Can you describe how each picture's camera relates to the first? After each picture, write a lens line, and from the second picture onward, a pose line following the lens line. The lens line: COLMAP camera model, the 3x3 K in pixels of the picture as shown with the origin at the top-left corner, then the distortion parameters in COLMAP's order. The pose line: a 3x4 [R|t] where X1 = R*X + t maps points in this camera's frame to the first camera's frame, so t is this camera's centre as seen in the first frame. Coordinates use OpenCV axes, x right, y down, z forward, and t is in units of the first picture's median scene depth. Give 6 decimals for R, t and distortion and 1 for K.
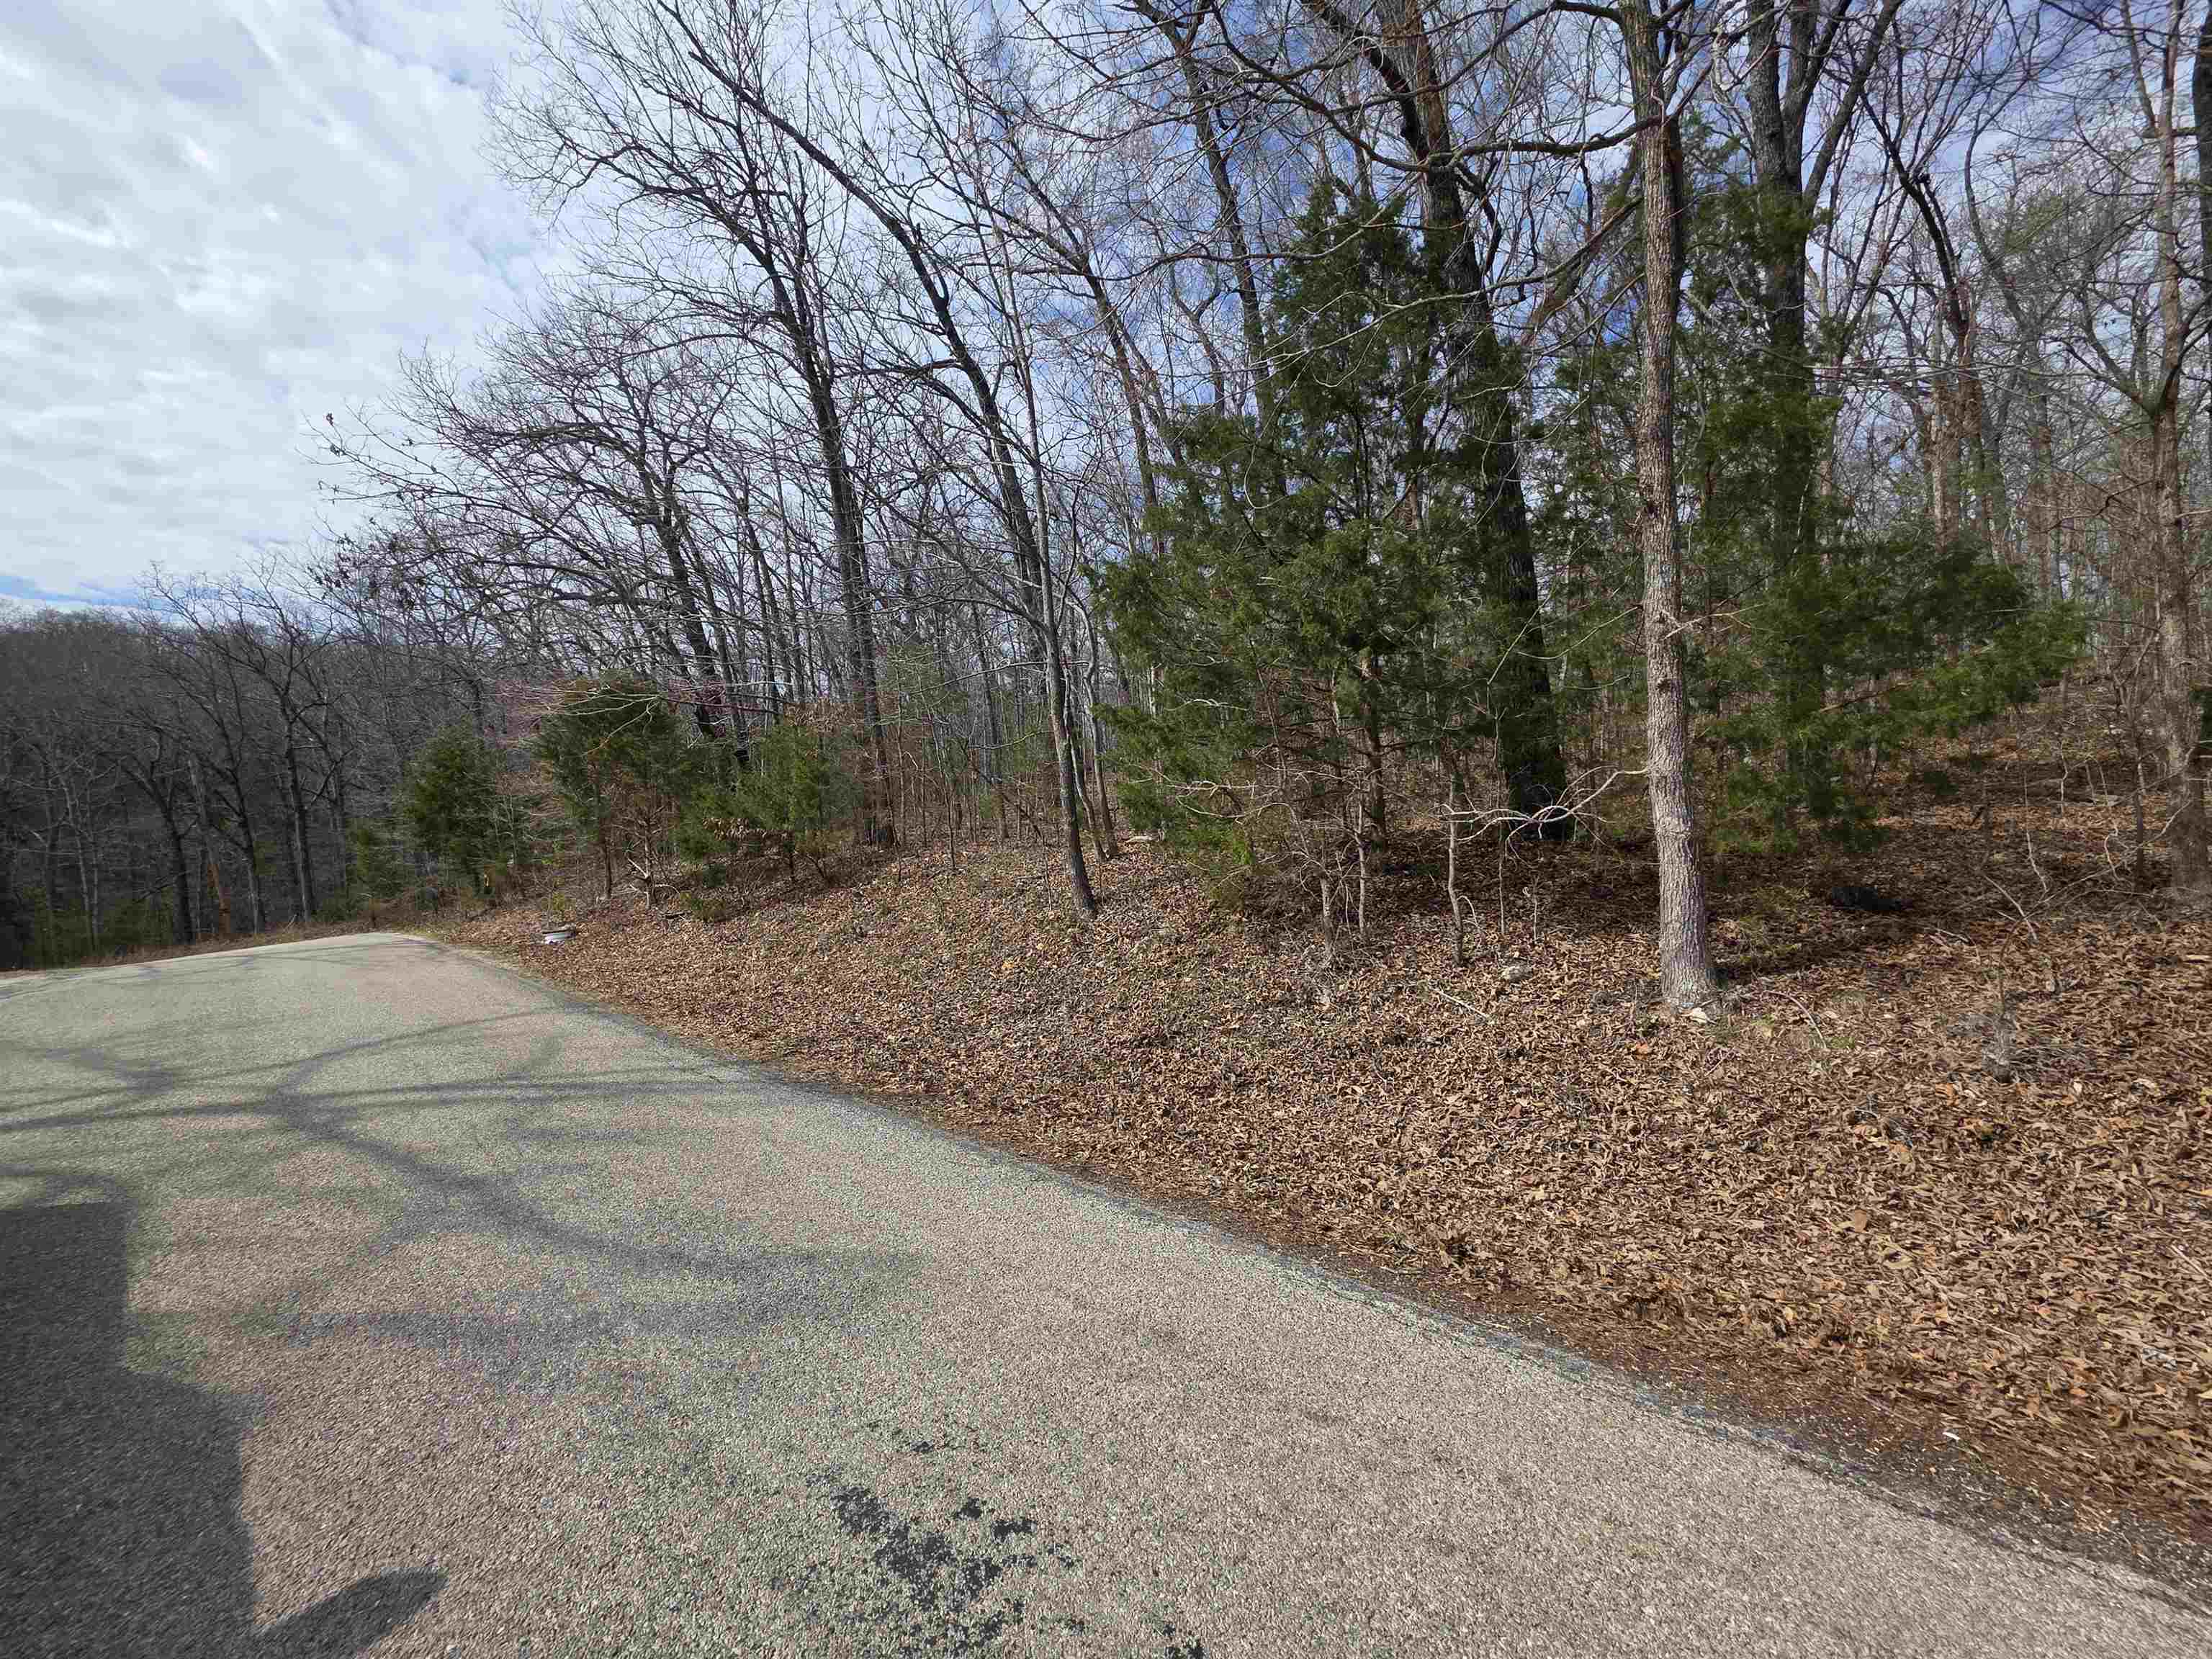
lens RADIAL K [[893.8, 0, 1105.4], [0, 893.8, 829.2], [0, 0, 1]] dist [0.003105, -0.000449]
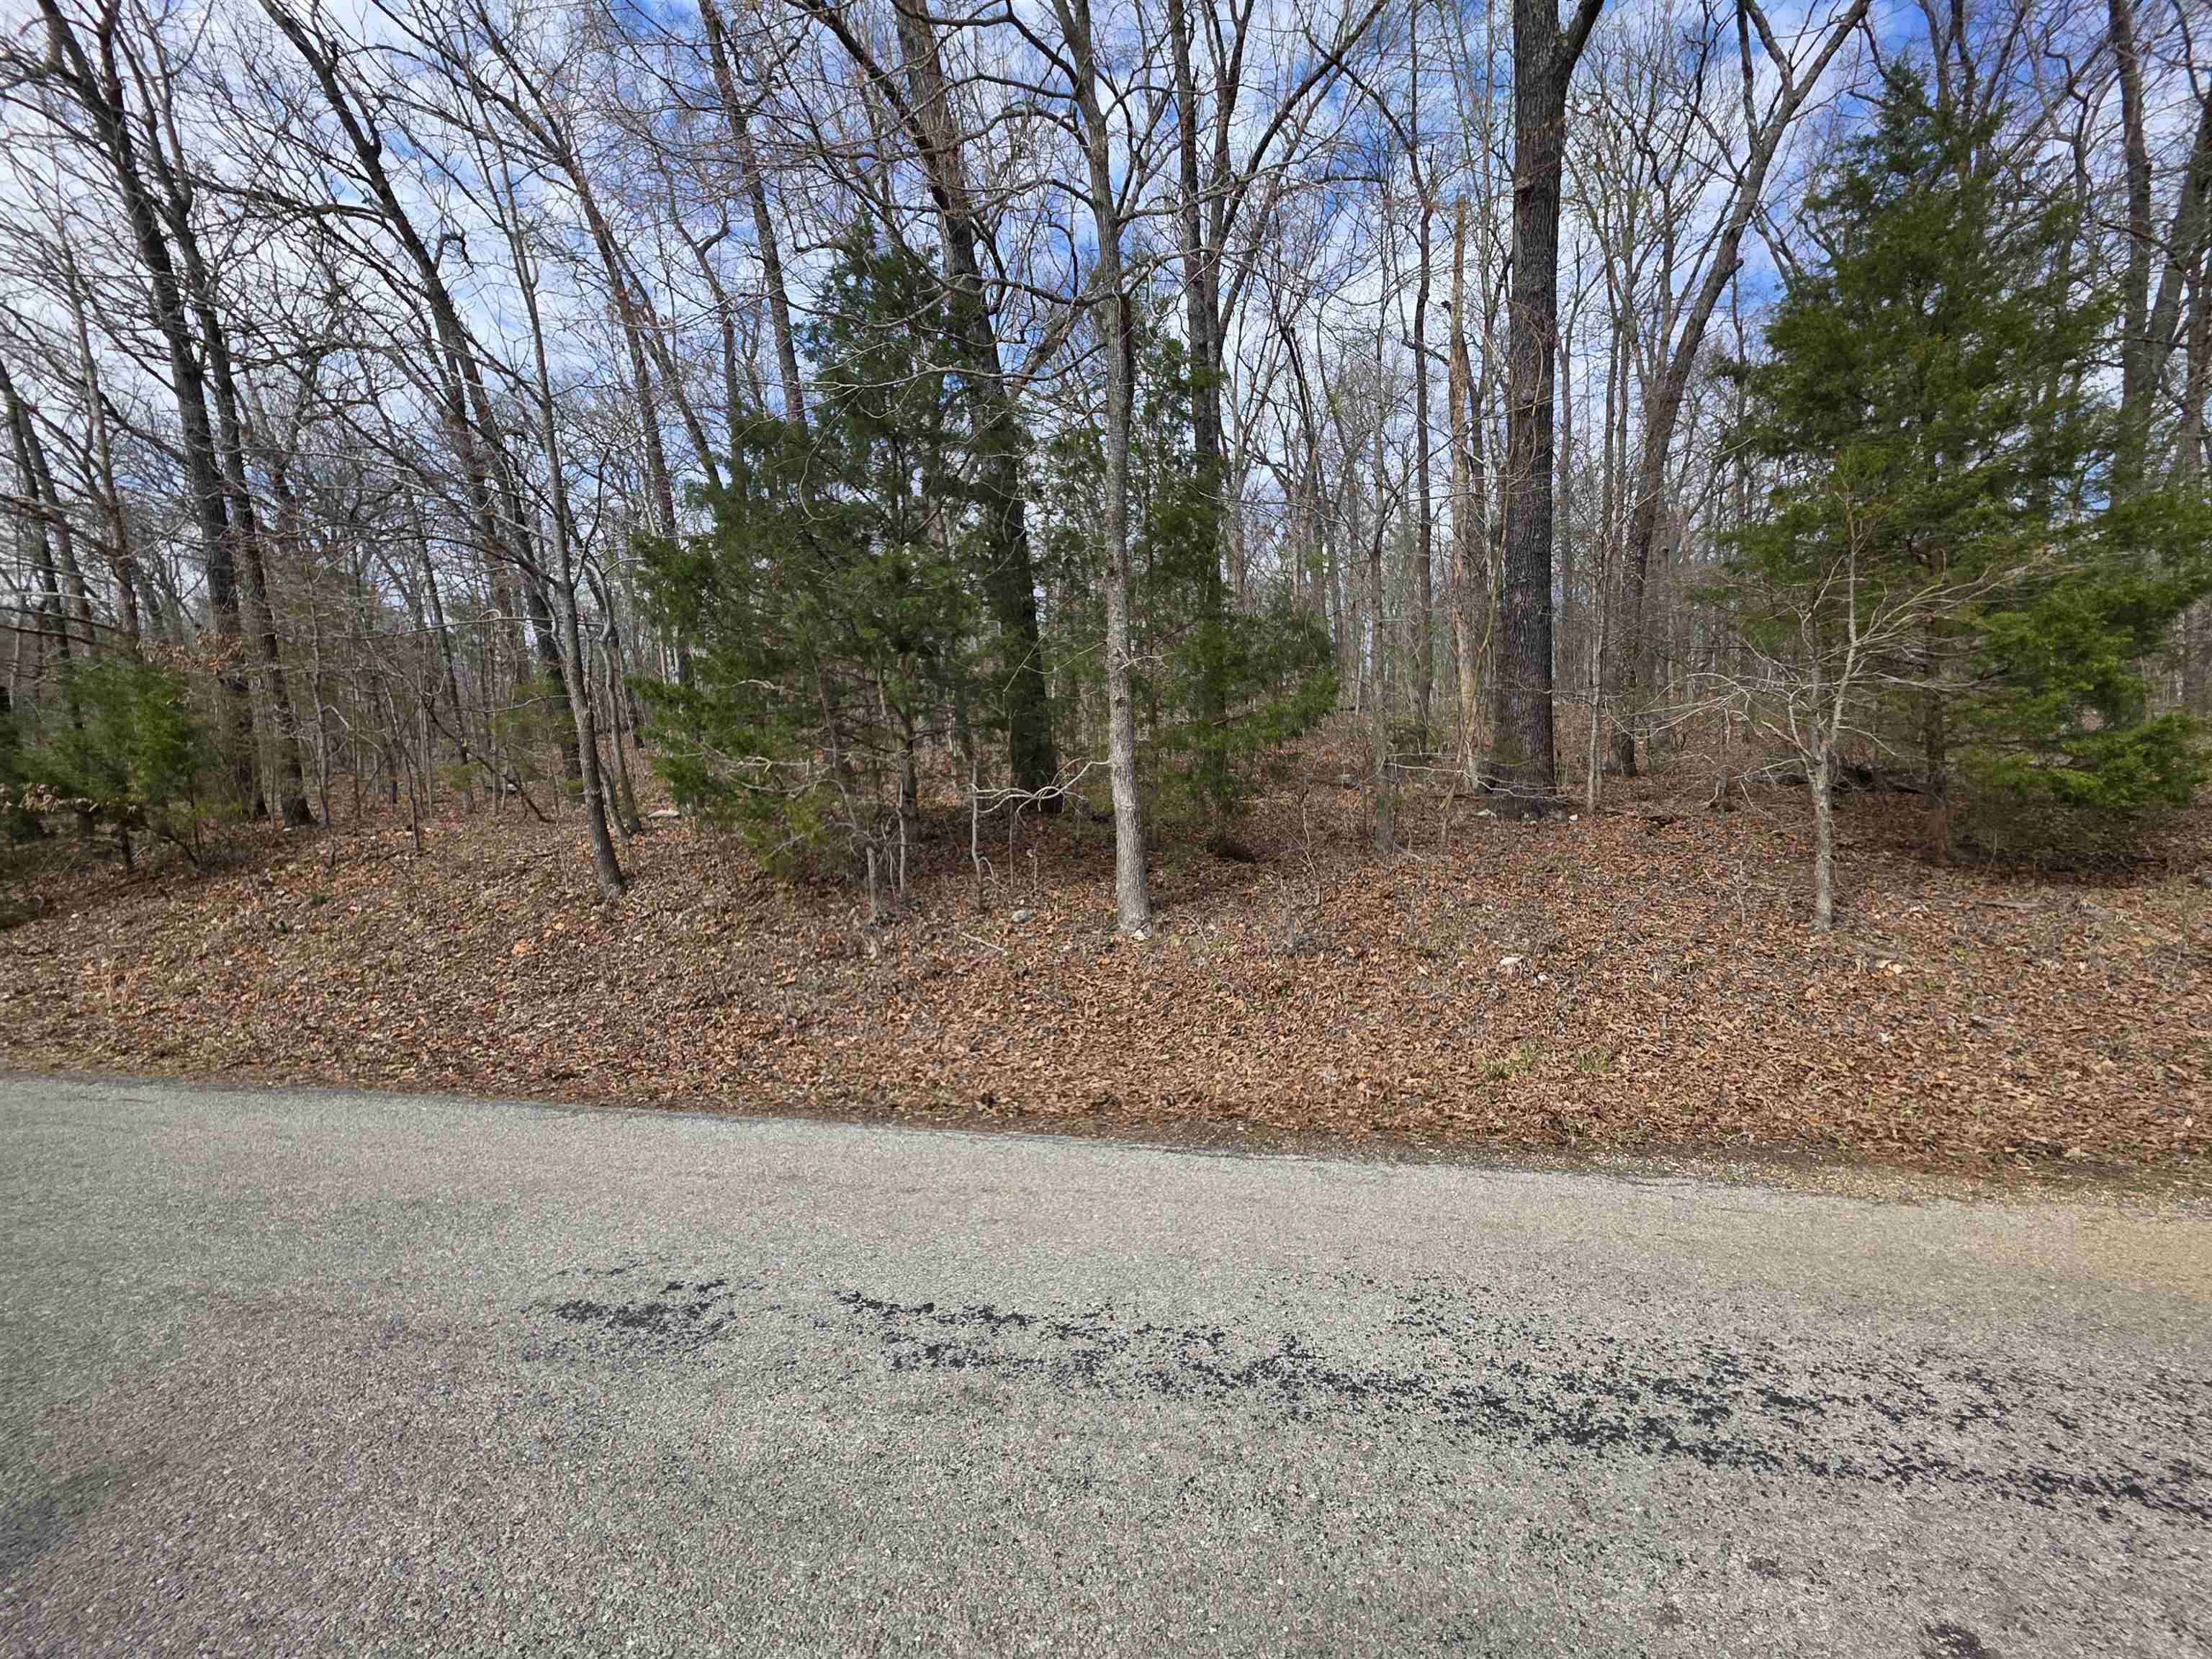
lens RADIAL K [[893.8, 0, 1110.4], [0, 893.8, 837.6], [0, 0, 1]] dist [0.003105, -0.000449]
pose [[0.859524, -0.011315, 0.510970, -0.091206], [-0.006195, 0.999451, 0.032554, 0.005490], [-0.511058, -0.031147, 0.858982, -0.173487]]
